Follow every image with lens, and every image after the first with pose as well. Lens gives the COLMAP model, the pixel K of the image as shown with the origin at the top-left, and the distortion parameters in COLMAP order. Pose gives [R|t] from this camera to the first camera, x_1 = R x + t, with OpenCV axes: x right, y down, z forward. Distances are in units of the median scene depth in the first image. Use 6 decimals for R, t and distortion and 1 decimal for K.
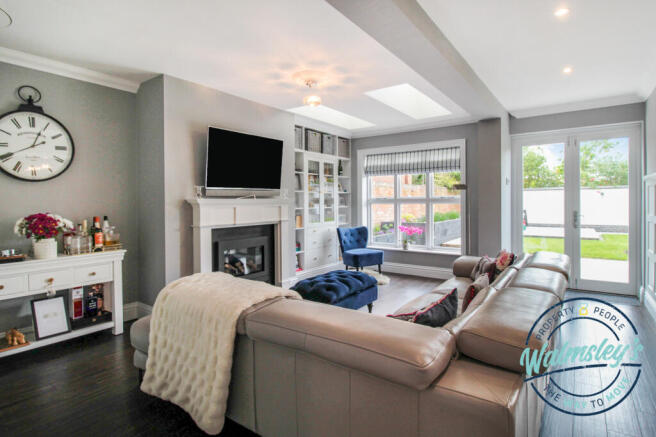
lens RADIAL K [[349.4, 0, 325.9], [0, 349.4, 203.9], [0, 0, 1]] dist [0.001175, -0.000076]
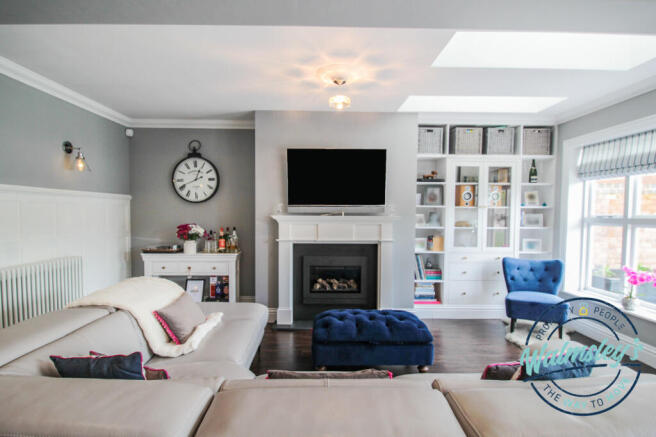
lens RADIAL K [[345.1, 0, 327.8], [0, 345.1, 228.0], [0, 0, 1]] dist [0.001504, 0.000075]
pose [[0.596370, 0.048822, -0.801223, 0.447296], [-0.016115, 0.998676, 0.048859, -0.022715], [0.802548, -0.016226, 0.596367, 0.342805]]
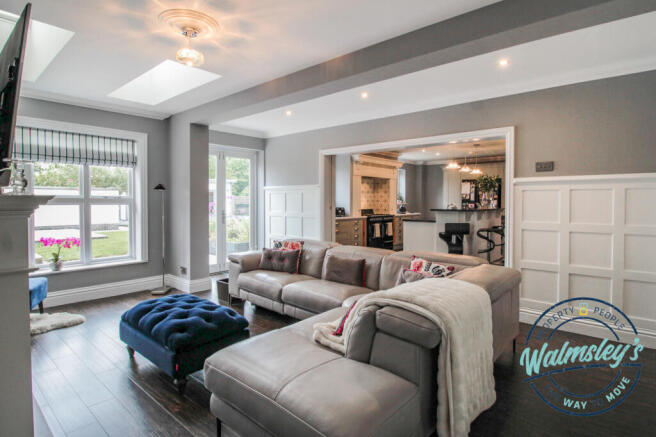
lens RADIAL K [[349.4, 0, 325.9], [0, 349.4, 203.9], [0, 0, 1]] dist [0.001175, -0.000076]
pose [[0.096245, -0.001822, 0.995356, -0.507015], [0.001492, 0.999997, 0.001686, -0.003650], [-0.995357, 0.001323, 0.096247, 0.479024]]
